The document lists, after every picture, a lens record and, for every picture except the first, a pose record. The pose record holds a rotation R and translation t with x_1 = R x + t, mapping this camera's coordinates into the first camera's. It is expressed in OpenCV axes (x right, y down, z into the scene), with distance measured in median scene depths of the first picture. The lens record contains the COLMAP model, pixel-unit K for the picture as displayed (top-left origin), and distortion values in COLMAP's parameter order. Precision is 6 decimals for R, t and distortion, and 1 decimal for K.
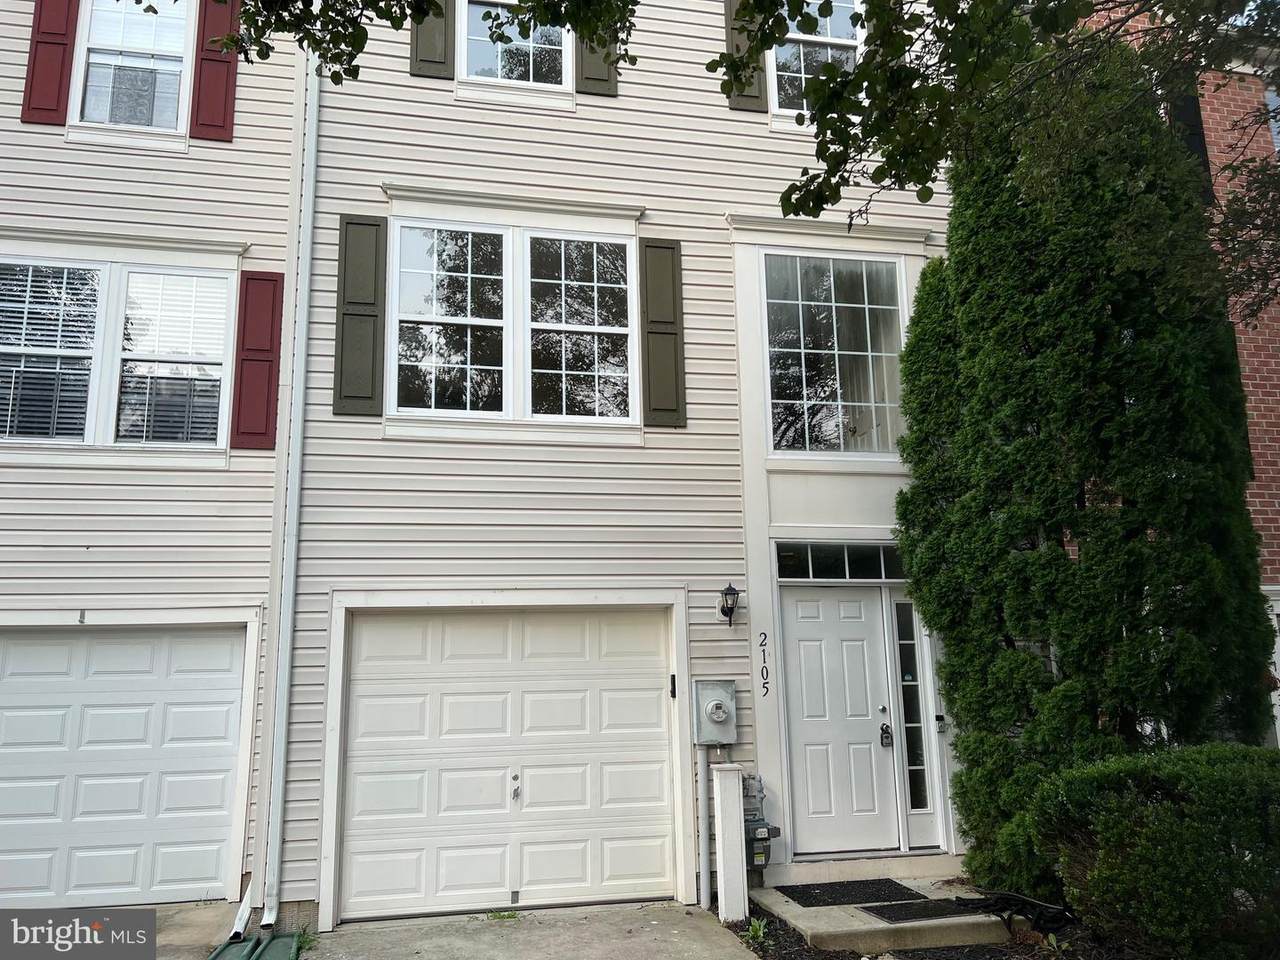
lens RADIAL K [[991.0, 0, 640.0], [0, 991.0, 480.0], [0, 0, 1]] dist [0.026713, -0.000068]
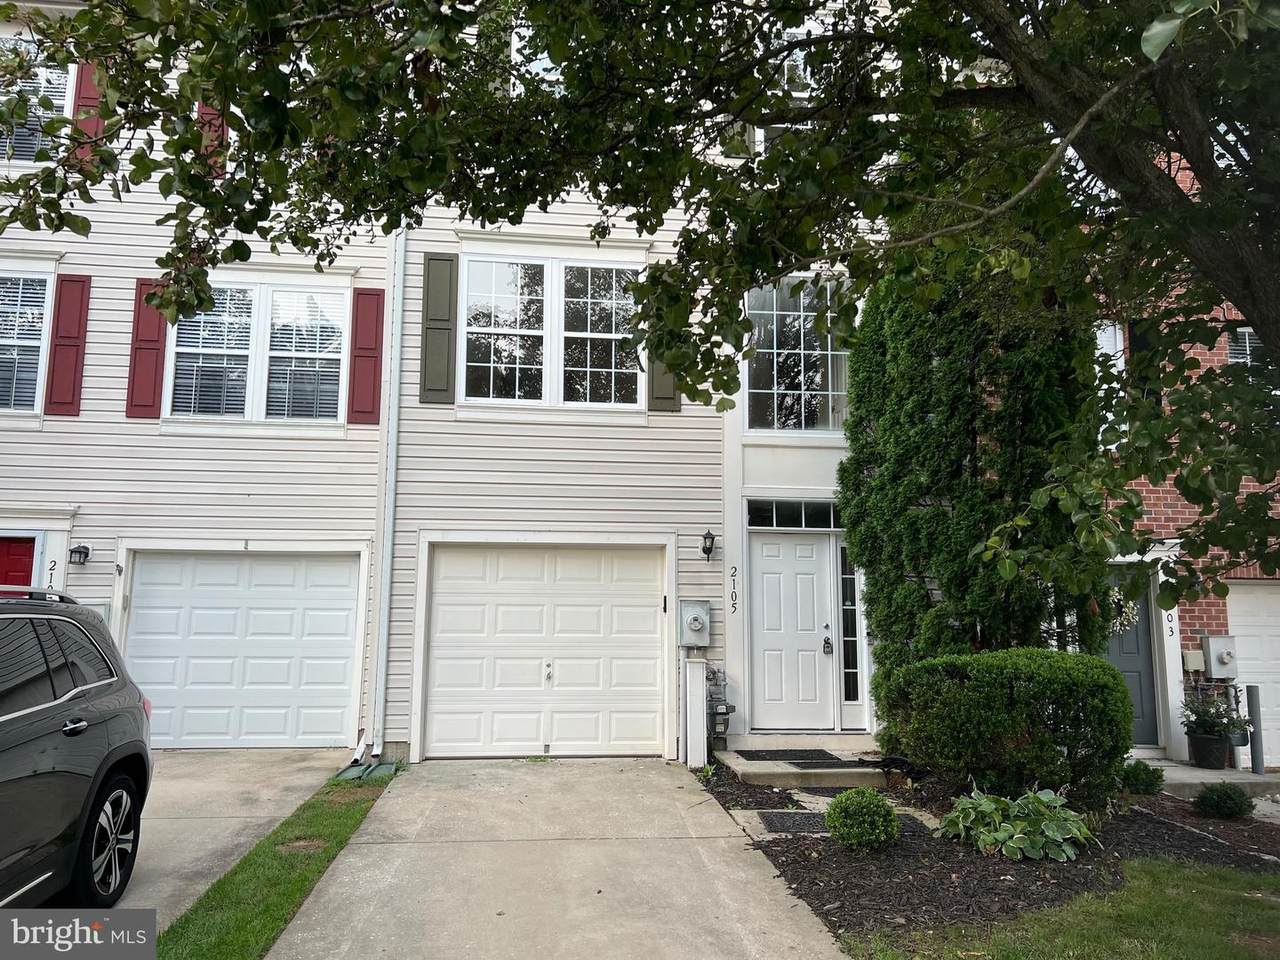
lens RADIAL K [[986.8, 0, 640.0], [0, 986.8, 480.0], [0, 0, 1]] dist [0.054848, -0.000898]
pose [[0.994942, 0.012971, -0.099612, 0.133261], [-0.007382, 0.998388, 0.056275, -0.037631], [0.100181, -0.055255, 0.993434, -0.338421]]
